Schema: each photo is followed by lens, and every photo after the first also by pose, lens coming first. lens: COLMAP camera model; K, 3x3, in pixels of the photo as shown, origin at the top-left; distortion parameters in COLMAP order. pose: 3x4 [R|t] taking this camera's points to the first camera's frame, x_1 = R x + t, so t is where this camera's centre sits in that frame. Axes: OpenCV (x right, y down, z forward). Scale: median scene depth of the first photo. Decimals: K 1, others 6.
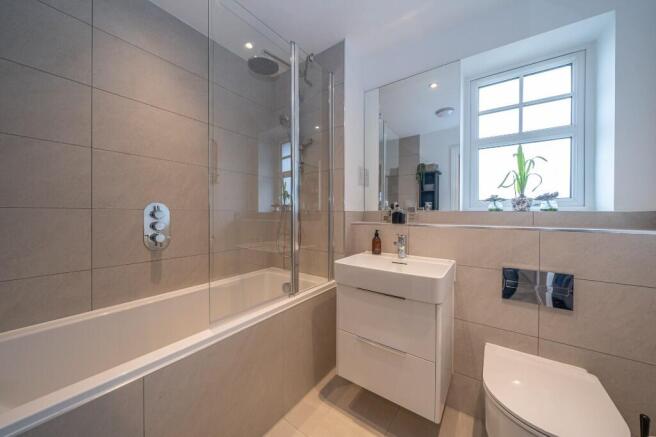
lens RADIAL K [[227.5, 0, 325.3], [0, 227.5, 217.2], [0, 0, 1]] dist [-0.000215, -0.000108]
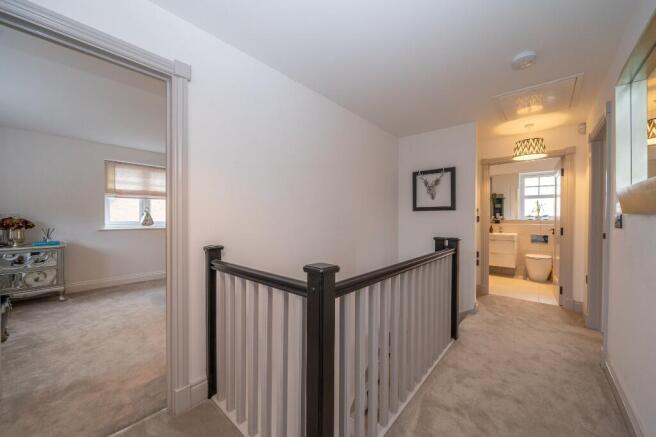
lens RADIAL K [[240.1, 0, 330.8], [0, 240.1, 219.2], [0, 0, 1]] dist [-0.000193, 0.000051]
pose [[0.995401, -0.002836, -0.095754, -1.768788], [0.002552, 0.999992, -0.003092, -0.029045], [0.095762, 0.002833, 0.995400, -2.702112]]
